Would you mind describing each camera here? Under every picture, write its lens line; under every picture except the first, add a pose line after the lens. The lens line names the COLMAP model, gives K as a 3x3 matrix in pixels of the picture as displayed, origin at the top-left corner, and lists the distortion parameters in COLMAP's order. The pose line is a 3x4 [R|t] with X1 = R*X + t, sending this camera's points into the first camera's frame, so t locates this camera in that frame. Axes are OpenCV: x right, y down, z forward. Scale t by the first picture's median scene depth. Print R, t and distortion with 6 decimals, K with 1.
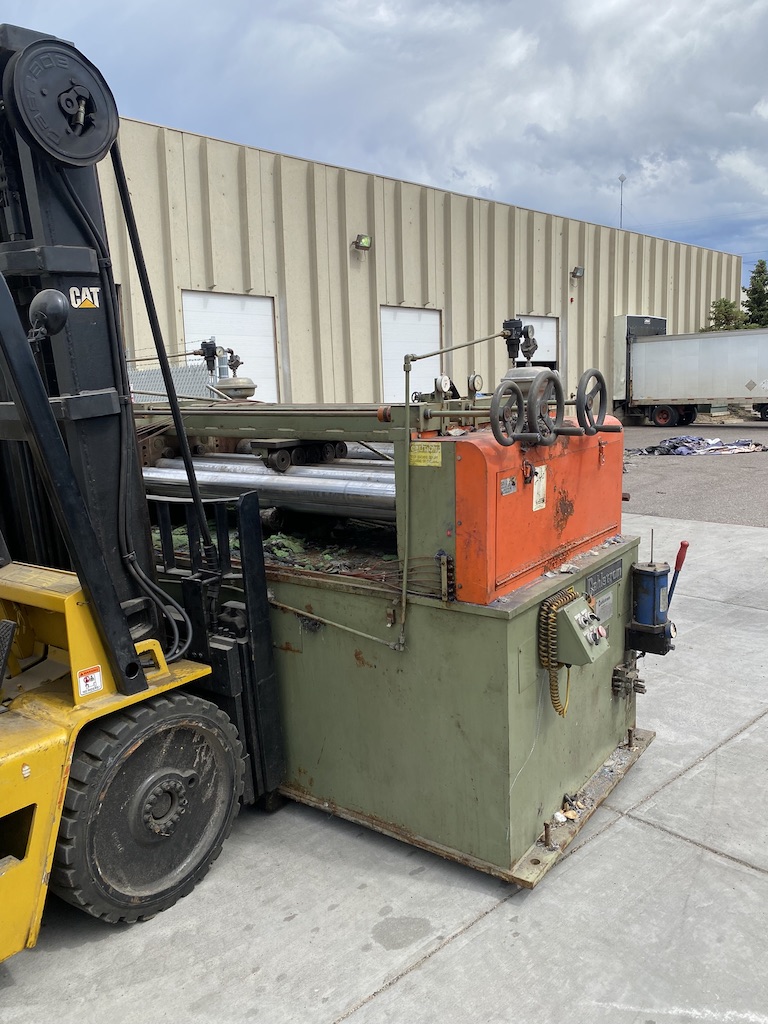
lens RADIAL K [[789.0, 0, 392.8], [0, 789.0, 515.9], [0, 0, 1]] dist [0.006256, -0.002939]
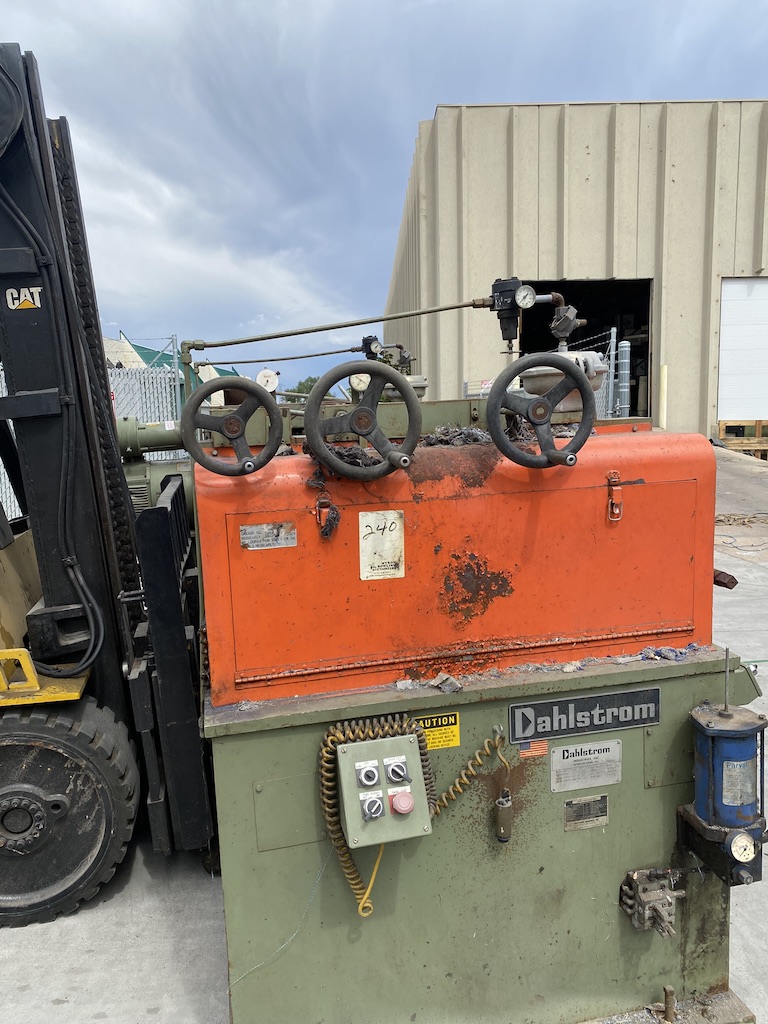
lens RADIAL K [[789.0, 0, 392.8], [0, 789.0, 515.9], [0, 0, 1]] dist [0.006256, -0.002939]
pose [[0.737239, 0.104566, -0.667491, 0.612451], [-0.102829, 0.993807, 0.042111, -0.086042], [0.667761, 0.037591, 0.743426, 0.538772]]
